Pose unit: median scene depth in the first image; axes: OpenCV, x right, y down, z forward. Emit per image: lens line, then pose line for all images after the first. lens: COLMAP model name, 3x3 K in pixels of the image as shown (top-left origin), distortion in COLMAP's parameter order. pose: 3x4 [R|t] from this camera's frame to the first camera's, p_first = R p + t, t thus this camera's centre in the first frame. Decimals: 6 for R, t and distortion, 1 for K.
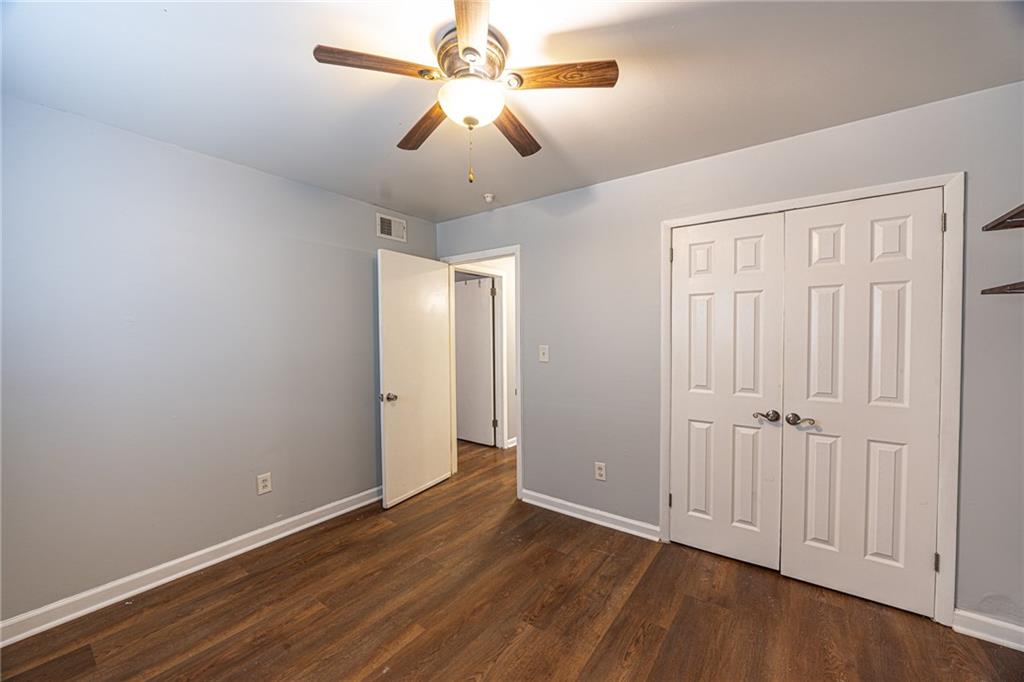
lens RADIAL K [[390.8, 0, 508.2], [0, 390.8, 343.3], [0, 0, 1]] dist [-0.009903, -0.000204]
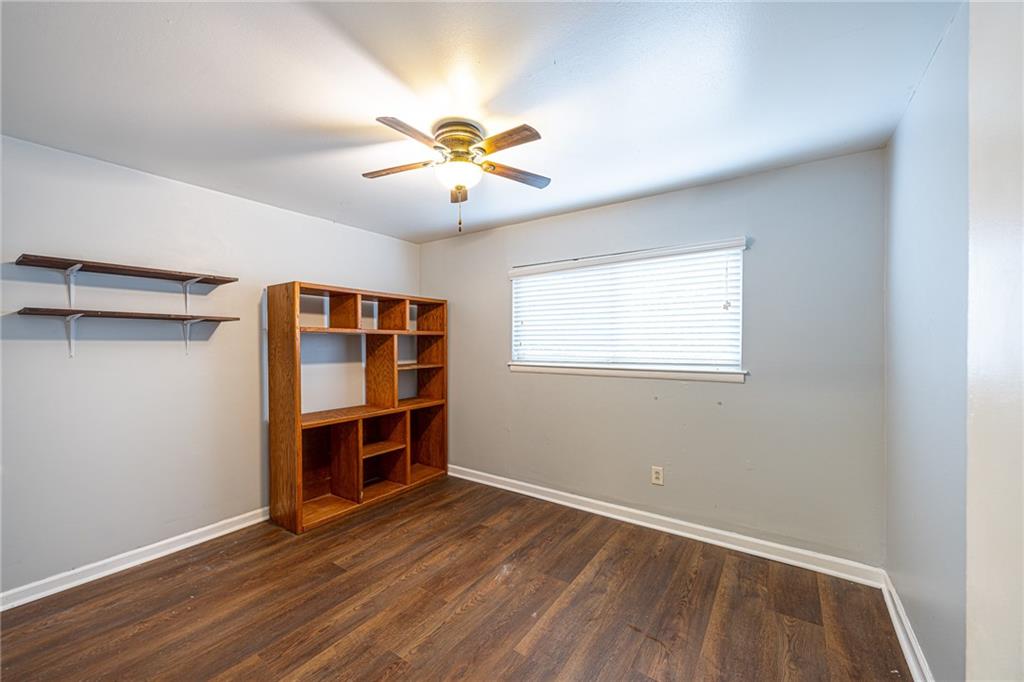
lens RADIAL K [[390.8, 0, 508.2], [0, 390.8, 343.3], [0, 0, 1]] dist [-0.009903, -0.000204]
pose [[-0.999209, 0.005709, -0.039351, -0.171770], [0.004511, 0.999525, 0.030473, -0.044387], [0.039506, 0.030271, -0.998761, 1.980363]]
